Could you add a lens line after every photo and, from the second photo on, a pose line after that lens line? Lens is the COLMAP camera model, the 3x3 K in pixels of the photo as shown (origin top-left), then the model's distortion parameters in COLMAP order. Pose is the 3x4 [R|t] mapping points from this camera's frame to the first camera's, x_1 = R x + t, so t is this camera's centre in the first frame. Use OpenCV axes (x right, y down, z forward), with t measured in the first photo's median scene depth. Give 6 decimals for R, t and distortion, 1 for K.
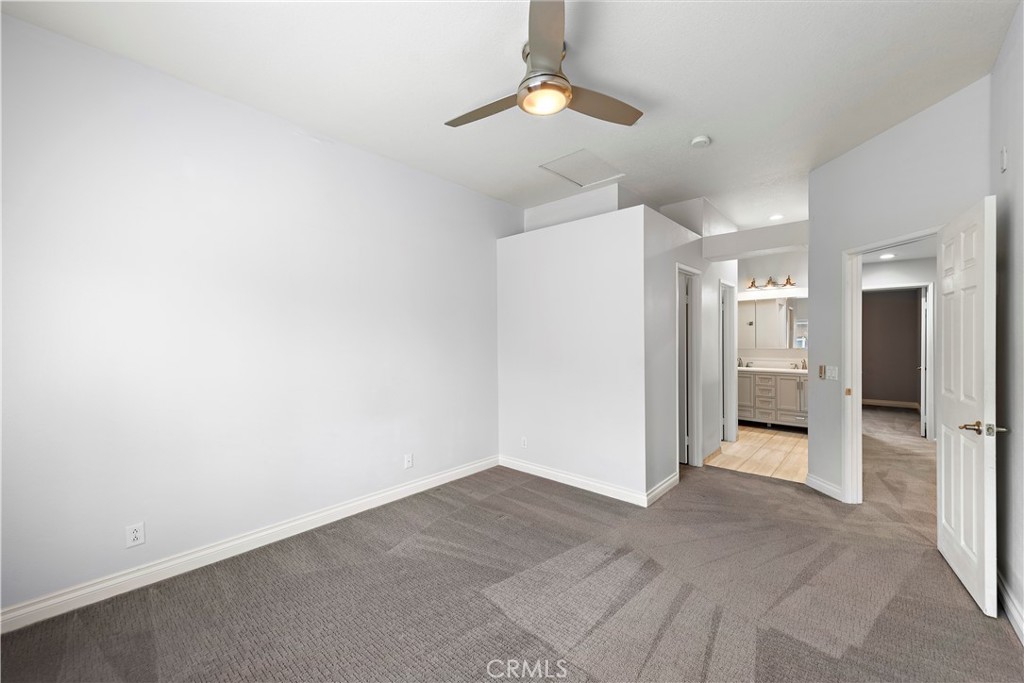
lens RADIAL K [[403.3, 0, 513.6], [0, 403.3, 341.4], [0, 0, 1]] dist [0.000796, -0.000040]
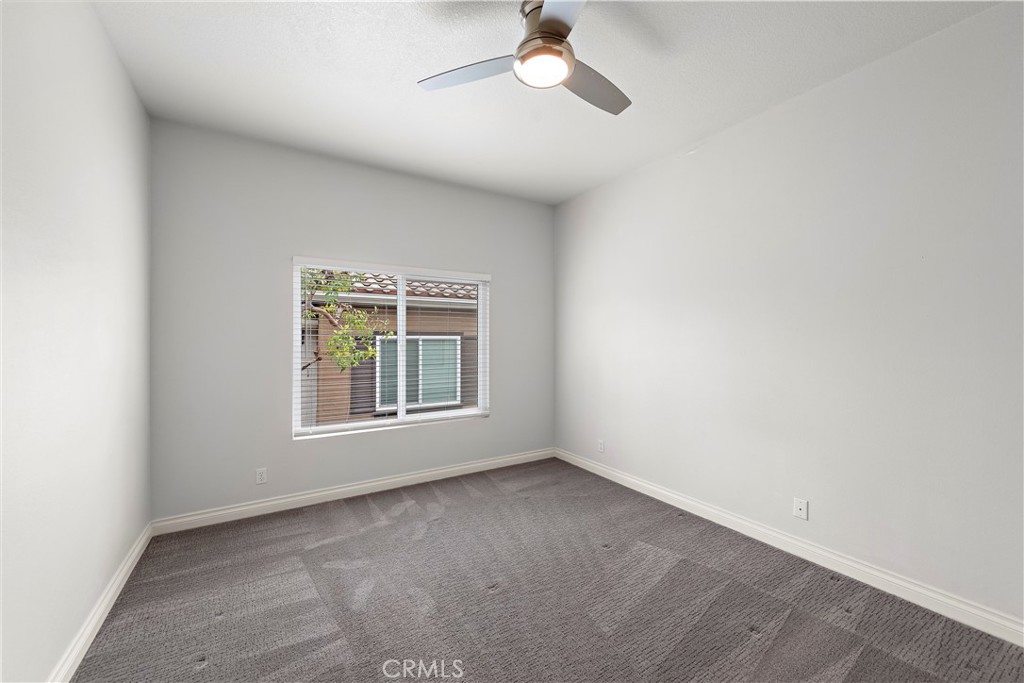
lens RADIAL K [[403.3, 0, 513.6], [0, 403.3, 341.4], [0, 0, 1]] dist [0.000796, -0.000040]
pose [[-0.280224, 0.008500, -0.959897, 0.615287], [-0.009663, 0.999885, 0.011676, -0.000414], [0.959886, 0.012547, -0.280110, 0.780216]]
